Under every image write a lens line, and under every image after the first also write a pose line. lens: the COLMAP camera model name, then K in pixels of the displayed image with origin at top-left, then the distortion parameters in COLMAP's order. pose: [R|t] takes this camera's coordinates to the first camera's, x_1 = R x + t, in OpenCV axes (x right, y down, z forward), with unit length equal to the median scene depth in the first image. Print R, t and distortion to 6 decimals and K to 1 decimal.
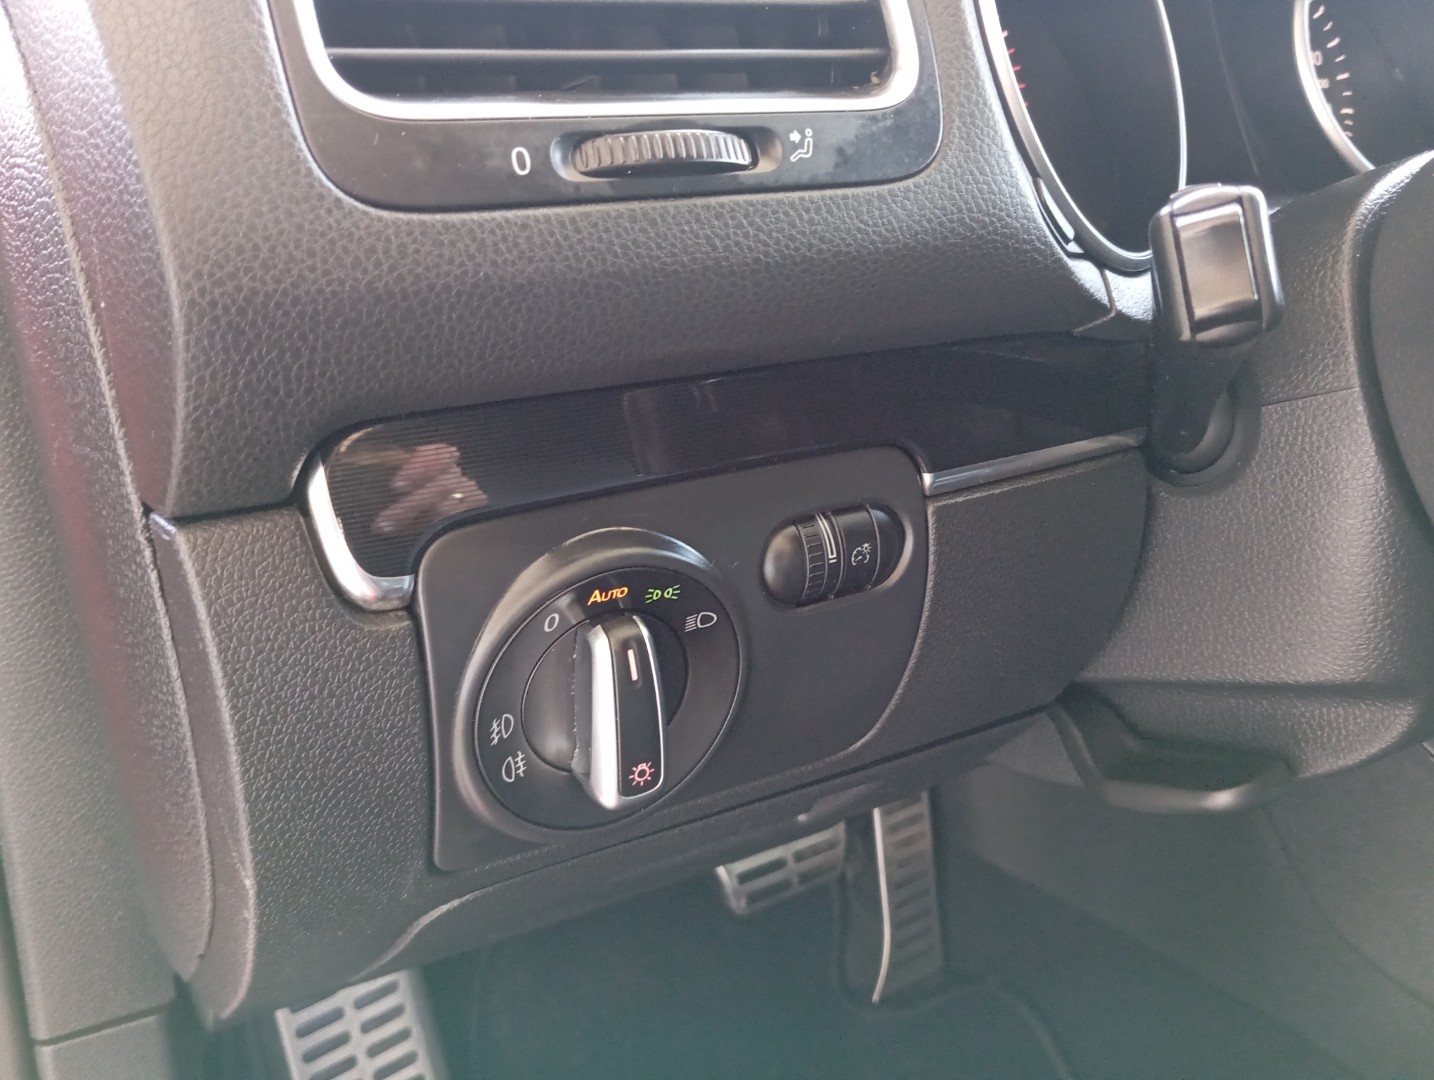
lens RADIAL K [[1227.4, 0, 715.0], [0, 1227.4, 543.4], [0, 0, 1]] dist [0.054591, -0.076394]
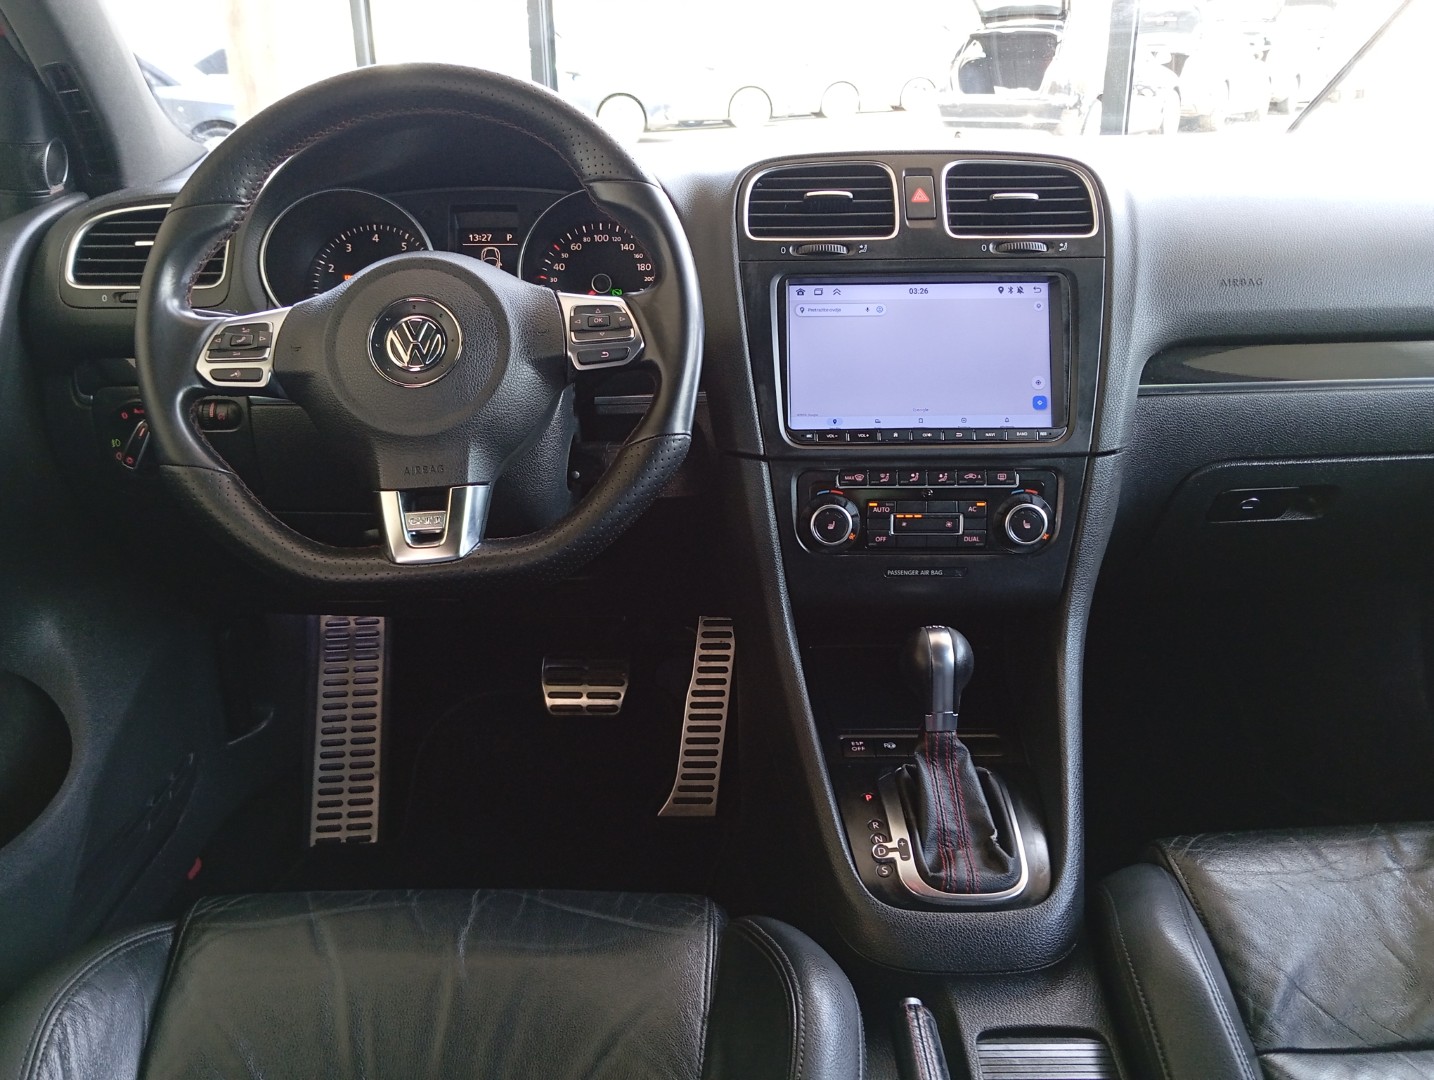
lens RADIAL K [[1227.4, 0, 715.0], [0, 1227.4, 543.4], [0, 0, 1]] dist [0.054591, -0.076394]
pose [[0.826883, 0.139293, -0.544850, 3.108822], [-0.192744, 0.980355, -0.041883, 0.225842], [0.528313, 0.139649, 0.837487, -1.082996]]
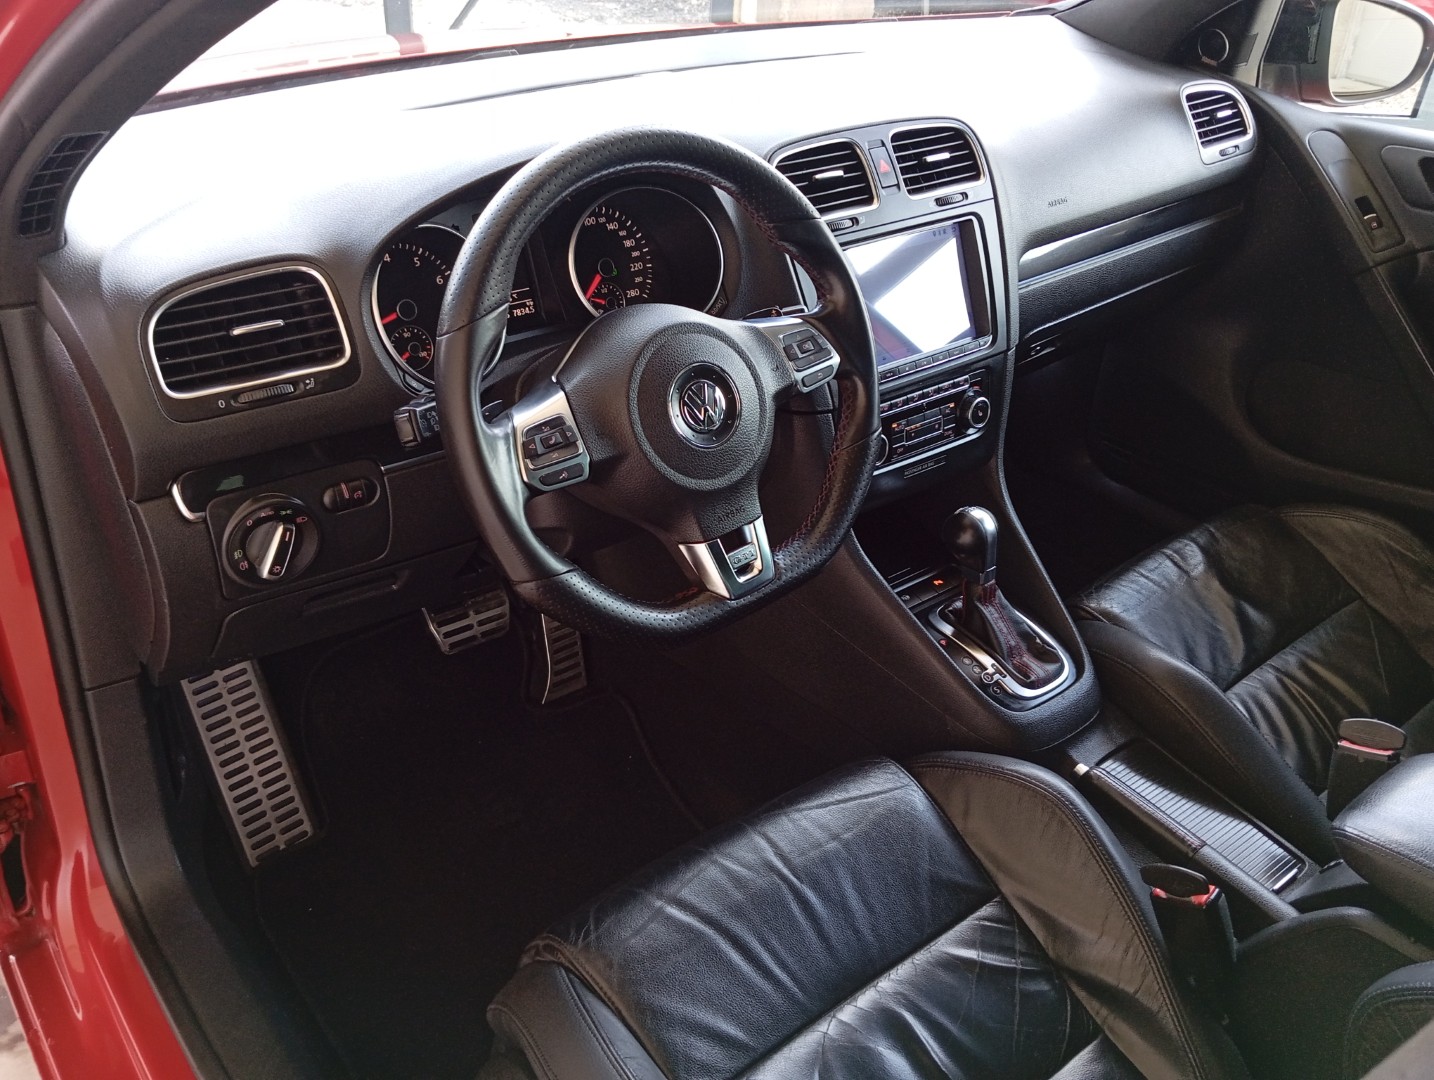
lens RADIAL K [[1227.4, 0, 715.0], [0, 1227.4, 543.4], [0, 0, 1]] dist [0.054591, -0.076394]
pose [[0.997268, -0.039818, 0.062217, 0.836257], [0.031094, 0.990304, 0.135391, -0.268477], [-0.067005, -0.133087, 0.988837, -2.211740]]
